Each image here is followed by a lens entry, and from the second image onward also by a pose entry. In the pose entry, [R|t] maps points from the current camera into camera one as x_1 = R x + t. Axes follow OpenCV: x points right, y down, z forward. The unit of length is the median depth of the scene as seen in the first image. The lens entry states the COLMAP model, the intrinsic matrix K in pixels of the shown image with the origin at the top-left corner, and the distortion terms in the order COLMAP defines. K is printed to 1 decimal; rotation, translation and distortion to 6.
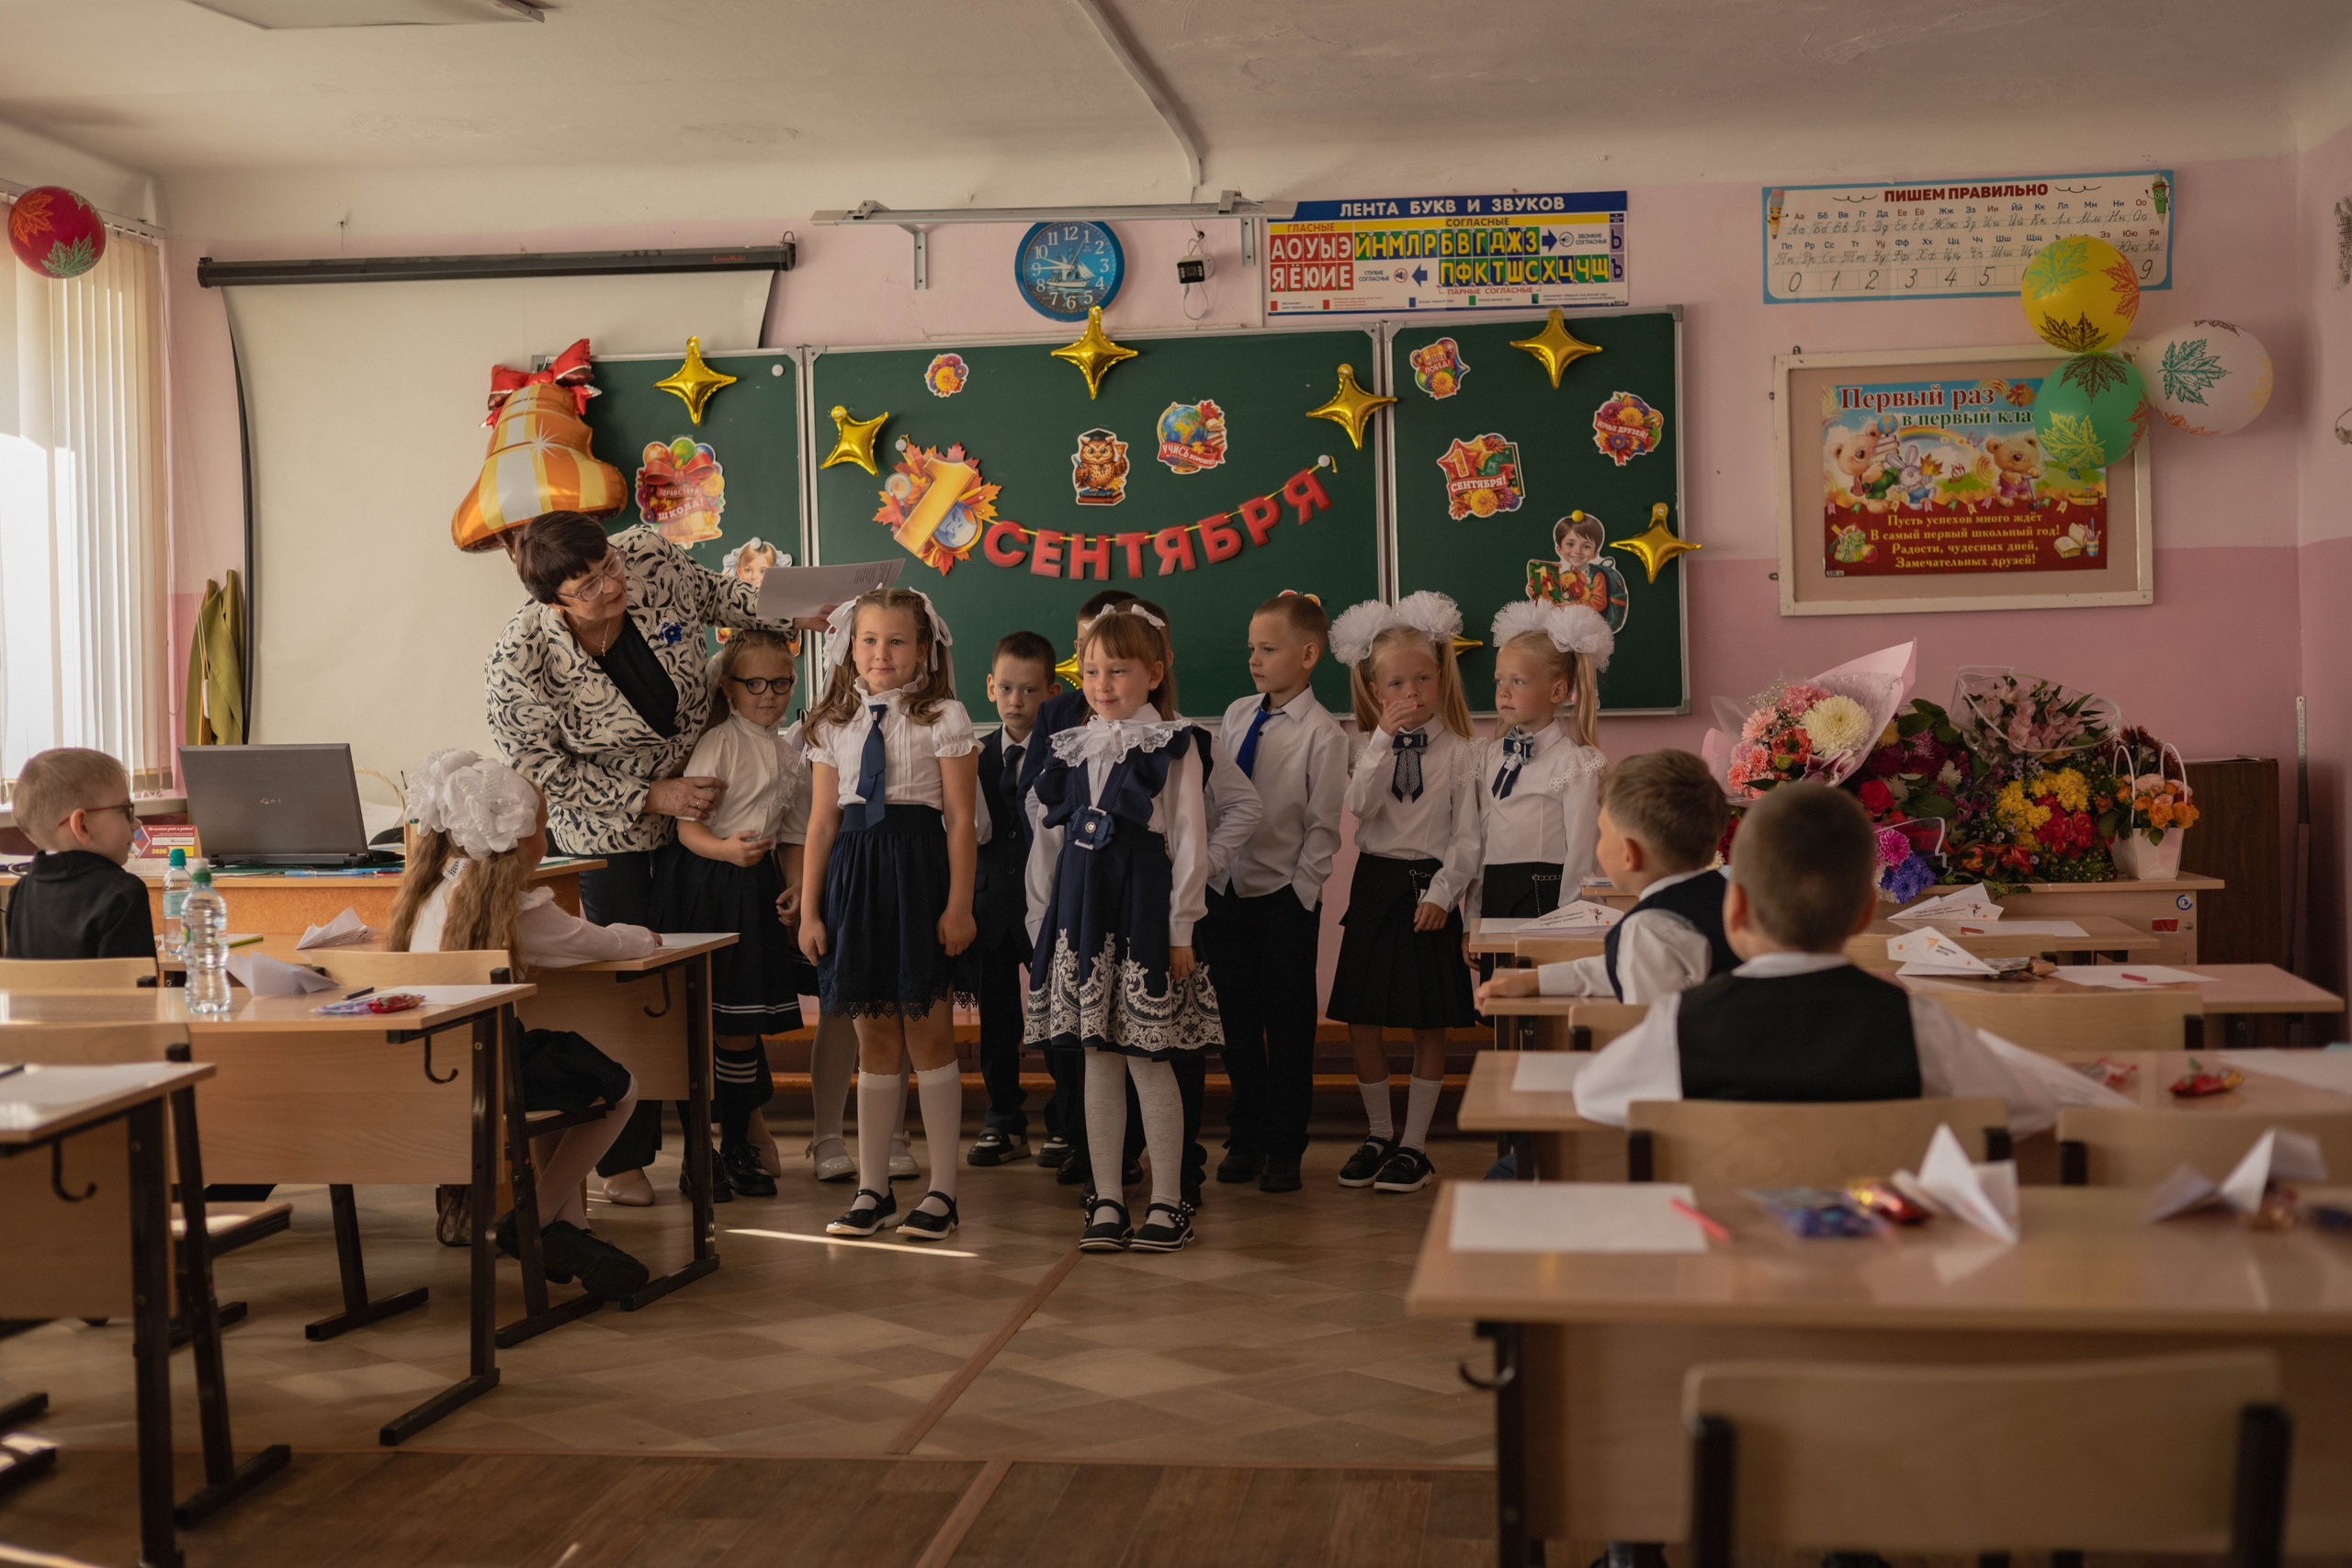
lens RADIAL K [[3303.5, 0, 1185.4], [0, 3303.5, 763.0], [0, 0, 1]] dist [0.015185, 0.000000]
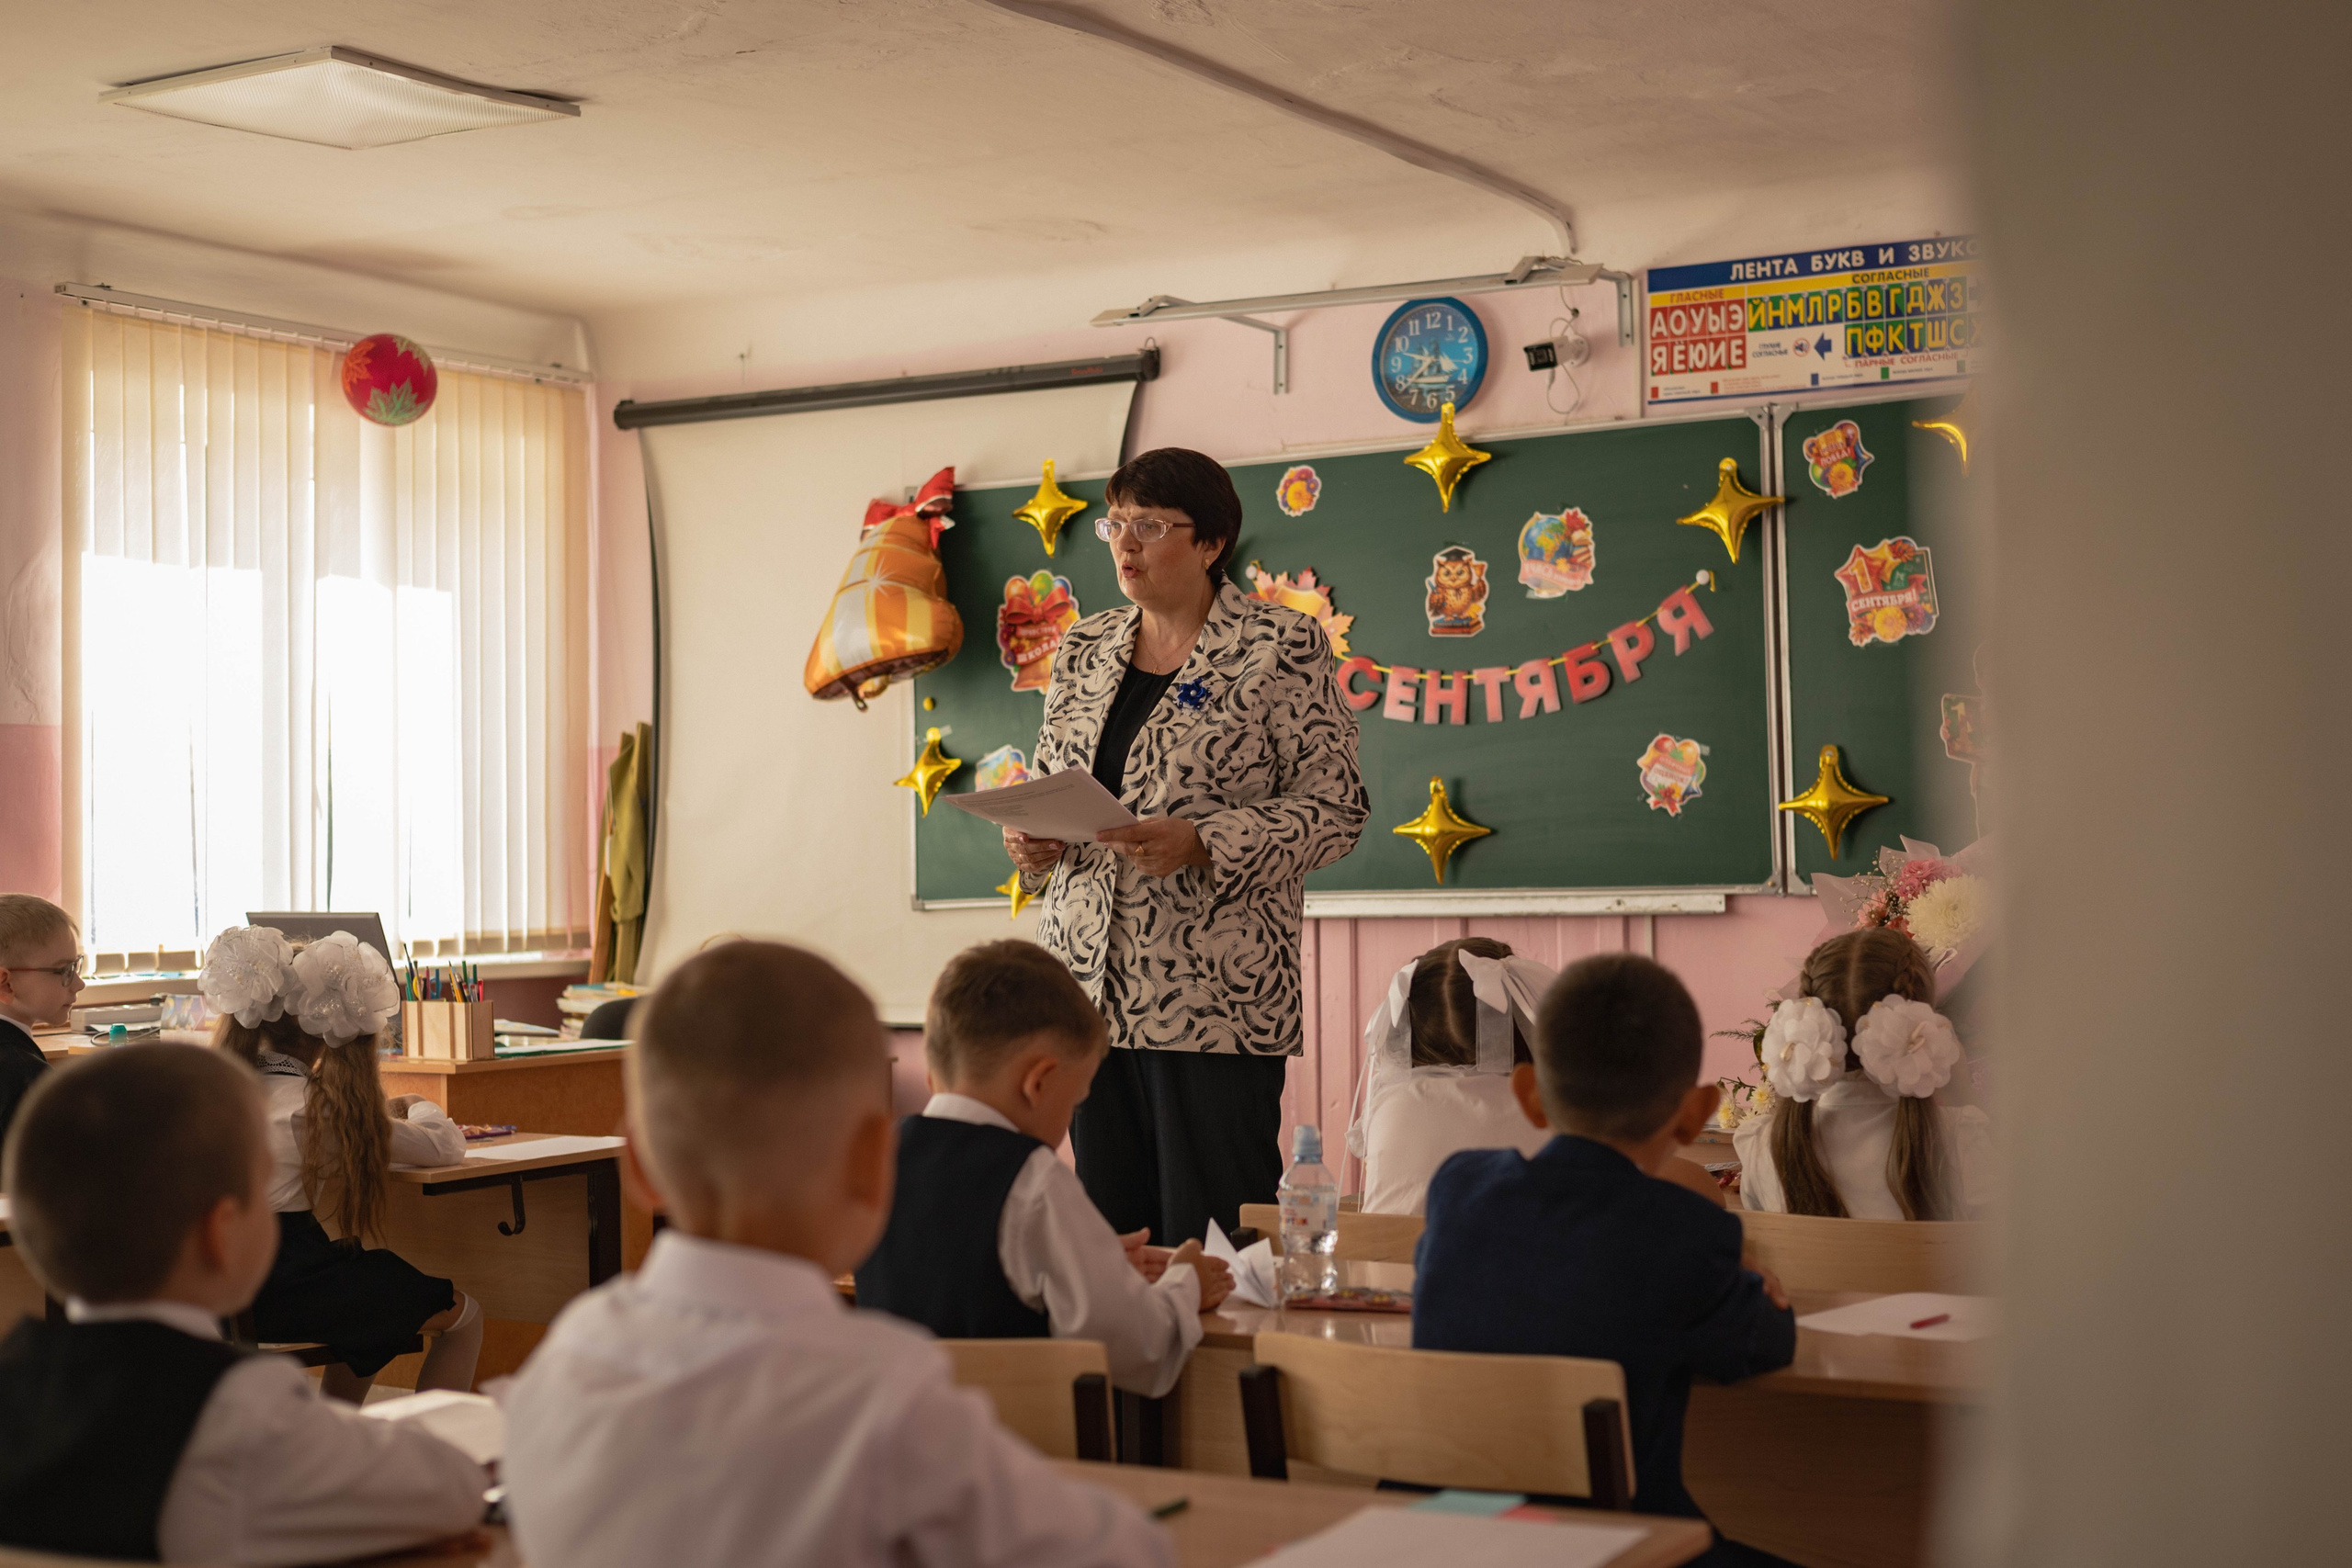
lens RADIAL K [[3303.5, 0, 1176.2], [0, 3303.5, 769.2], [0, 0, 1]] dist [0.015185, 0.000000]
pose [[0.910171, -0.002793, -0.414224, 0.262755], [-0.016252, 0.998967, -0.042446, -0.006816], [0.413914, 0.045365, 0.909185, 0.202144]]
